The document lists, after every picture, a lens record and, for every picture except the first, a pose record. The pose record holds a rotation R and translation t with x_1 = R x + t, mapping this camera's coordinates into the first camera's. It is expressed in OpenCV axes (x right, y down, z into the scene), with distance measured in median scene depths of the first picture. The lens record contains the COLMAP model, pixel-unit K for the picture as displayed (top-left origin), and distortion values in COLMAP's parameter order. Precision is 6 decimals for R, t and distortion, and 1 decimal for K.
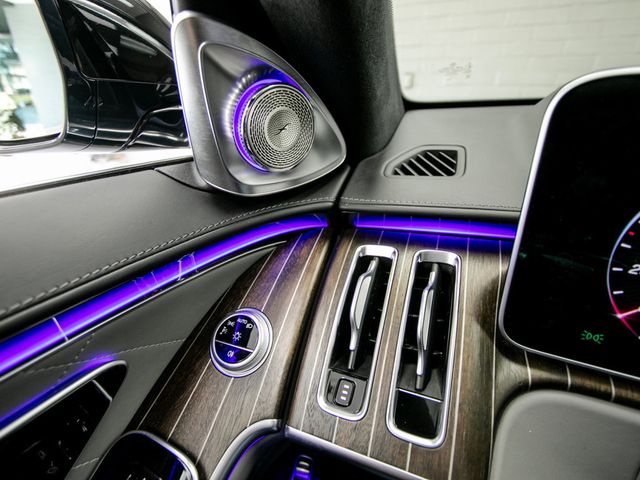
lens RADIAL K [[334.8, 0, 319.5], [0, 334.8, 233.2], [0, 0, 1]] dist [-0.015040, 0.000124]
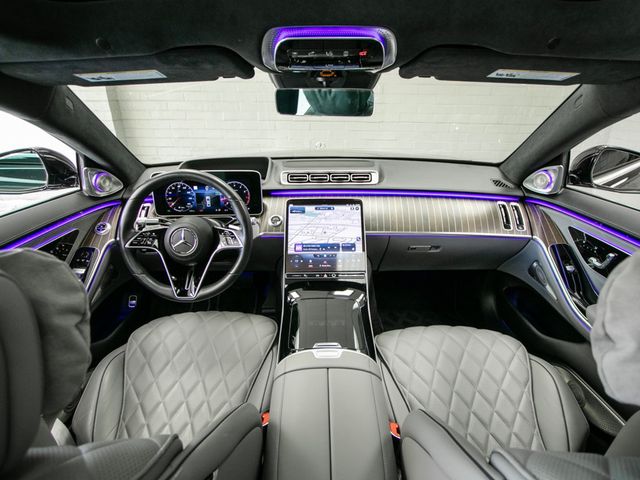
lens RADIAL K [[334.8, 0, 319.5], [0, 334.8, 233.2], [0, 0, 1]] dist [-0.015040, 0.000124]
pose [[0.874310, -0.160183, 0.458175, 0.263780], [0.179966, 0.983673, 0.000482, 0.928120], [-0.450771, 0.082034, 0.888862, -4.409365]]
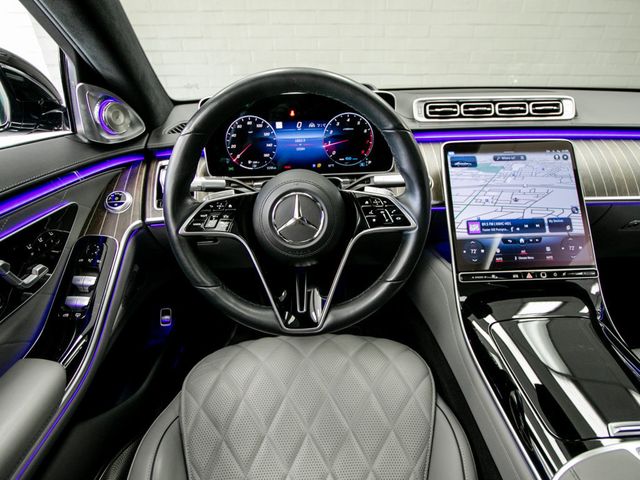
lens RADIAL K [[352.6, 0, 326.2], [0, 352.6, 247.3], [0, 0, 1]] dist [-0.017084, -0.000611]
pose [[0.862115, -0.224019, 0.454503, -0.161672], [0.202010, 0.974552, 0.097165, 0.734748], [-0.464704, 0.008046, 0.885430, -2.143586]]
